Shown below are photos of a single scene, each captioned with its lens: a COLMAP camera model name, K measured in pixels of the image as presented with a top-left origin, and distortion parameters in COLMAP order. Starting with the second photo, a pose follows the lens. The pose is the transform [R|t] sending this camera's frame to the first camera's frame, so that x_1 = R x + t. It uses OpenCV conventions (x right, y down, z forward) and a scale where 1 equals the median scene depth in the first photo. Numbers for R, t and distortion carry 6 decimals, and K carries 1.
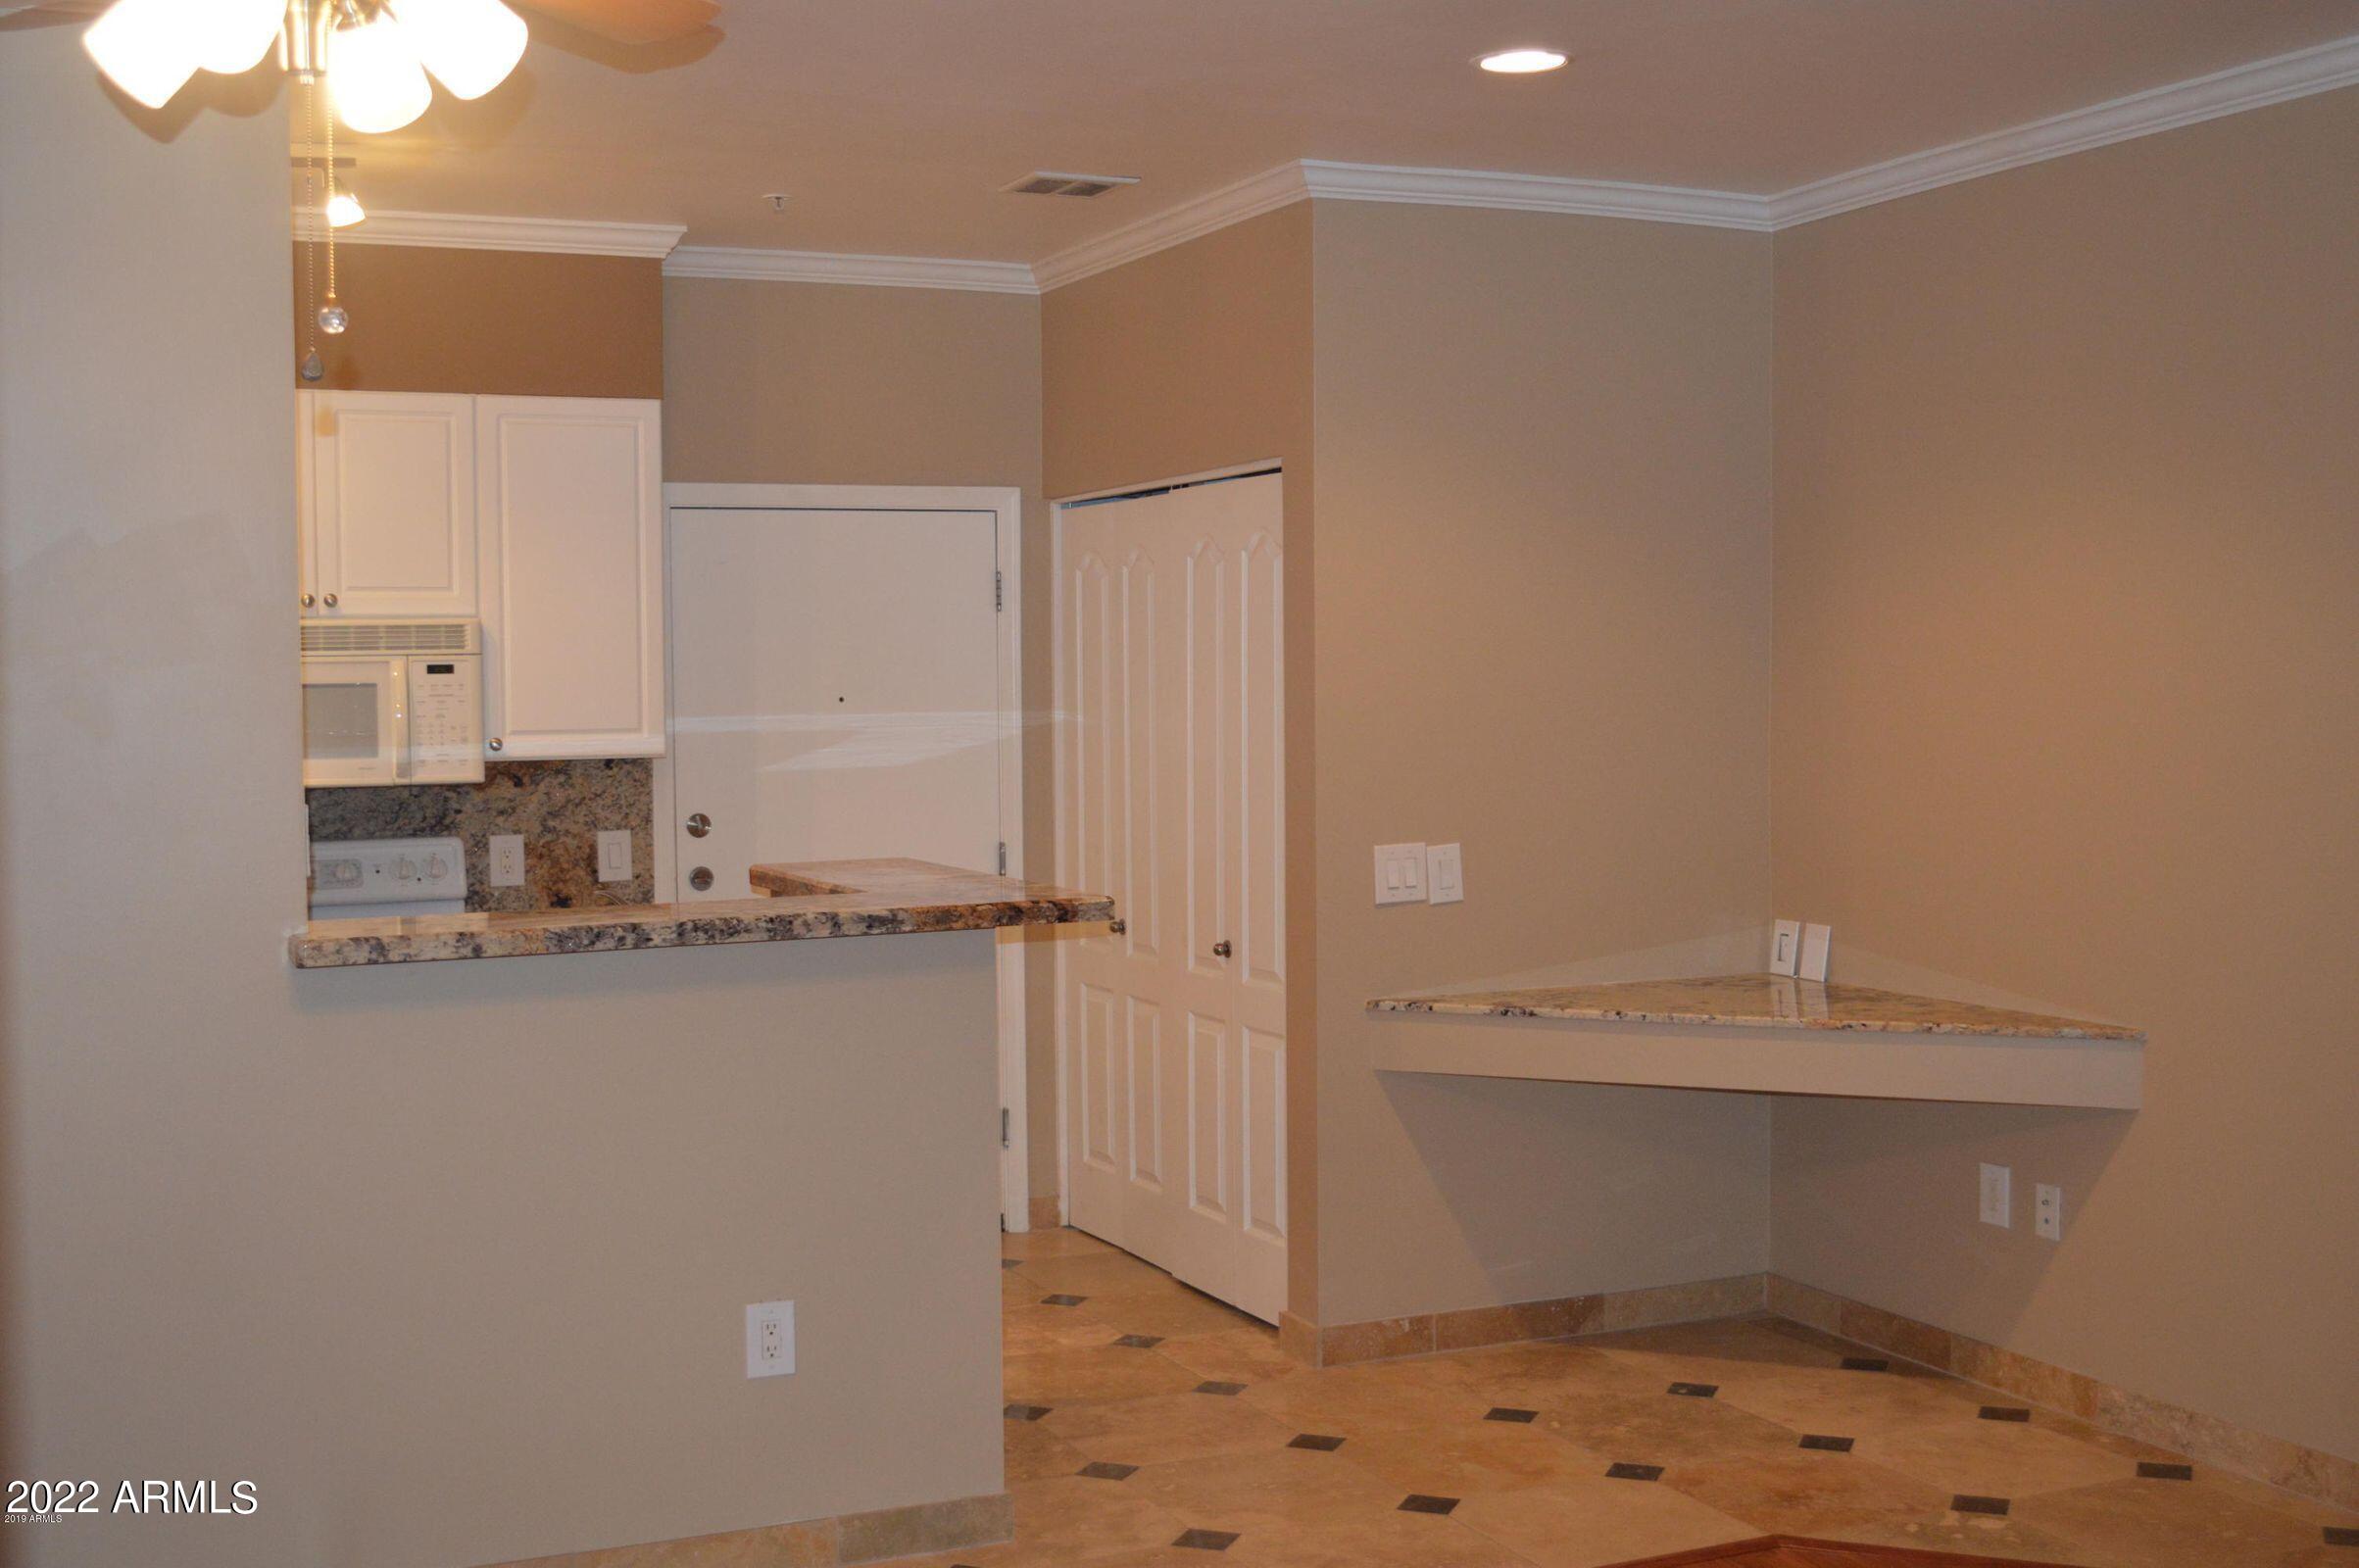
lens RADIAL K [[2659.0, 0, 1179.5], [0, 2659.0, 784.0], [0, 0, 1]] dist [-0.055167, -0.021030]
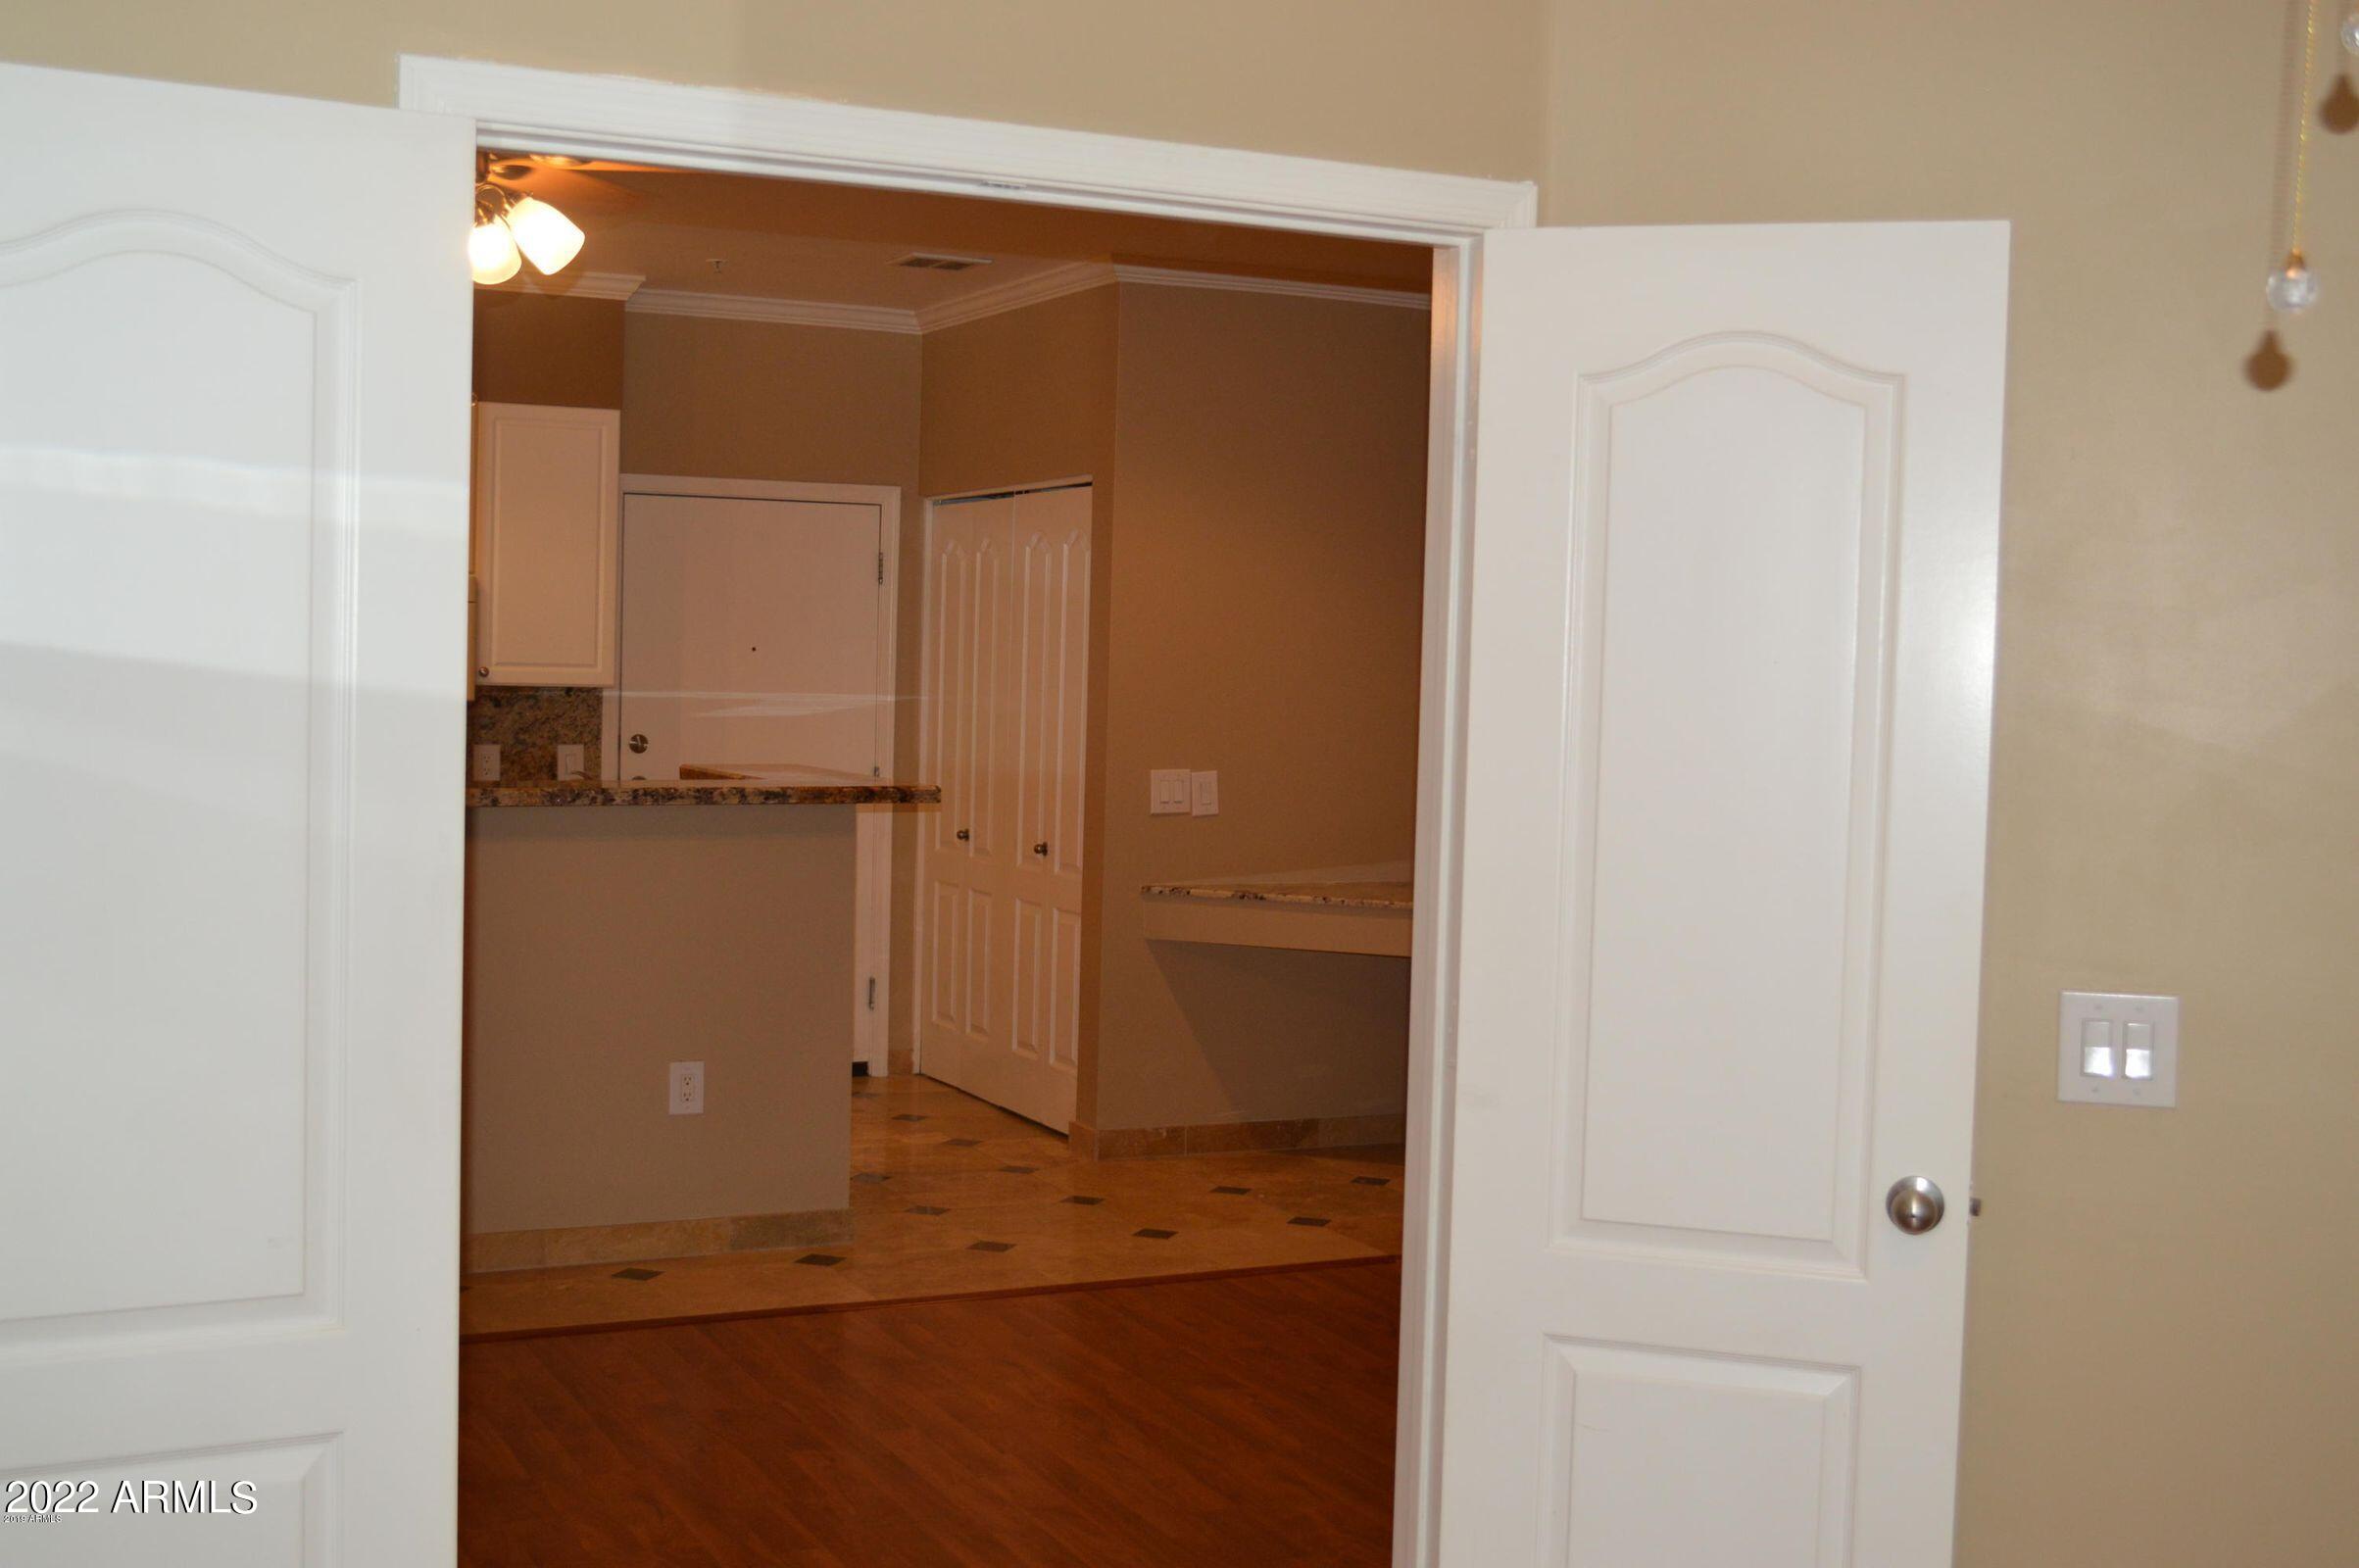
lens RADIAL K [[2659.0, 0, 1179.5], [0, 2659.0, 784.0], [0, 0, 1]] dist [-0.055167, -0.021030]
pose [[0.998846, 0.034549, 0.033359, 0.042304], [-0.034706, 0.999389, 0.004143, 0.023697], [-0.033195, -0.005296, 0.999435, -0.321318]]
